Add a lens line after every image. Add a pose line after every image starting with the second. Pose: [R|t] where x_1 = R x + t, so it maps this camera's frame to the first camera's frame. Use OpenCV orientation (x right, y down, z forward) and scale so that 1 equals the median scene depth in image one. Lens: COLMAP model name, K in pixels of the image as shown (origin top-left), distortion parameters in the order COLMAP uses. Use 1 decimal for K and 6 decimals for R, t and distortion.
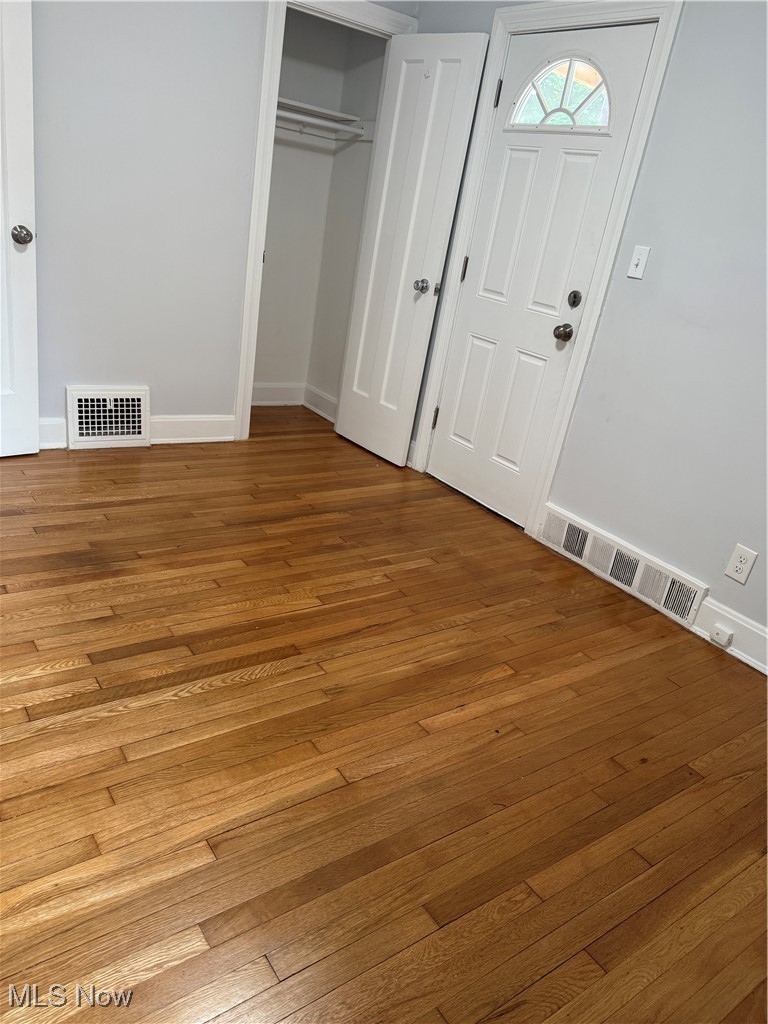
lens RADIAL K [[719.0, 0, 388.9], [0, 719.0, 516.9], [0, 0, 1]] dist [-0.009792, -0.004060]
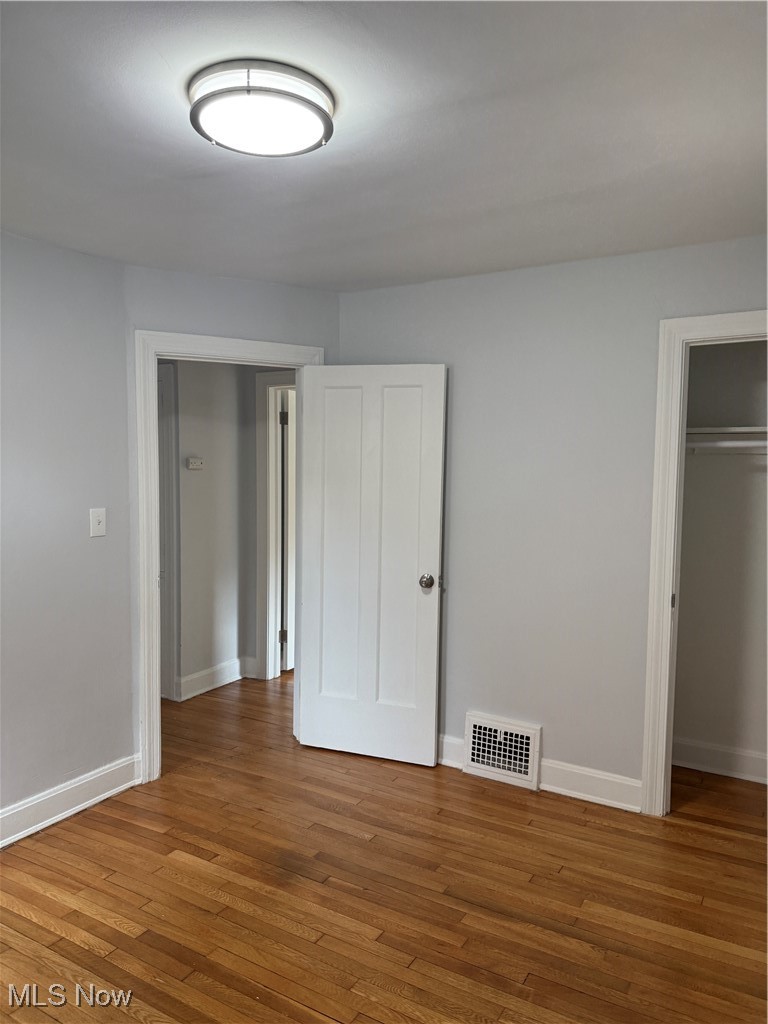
lens RADIAL K [[719.0, 0, 388.9], [0, 719.0, 516.9], [0, 0, 1]] dist [-0.009792, -0.004060]
pose [[0.402878, -0.093806, -0.910434, 0.498617], [-0.306146, 0.923624, -0.230638, -0.162274], [0.862533, 0.371645, 0.343389, 0.407981]]
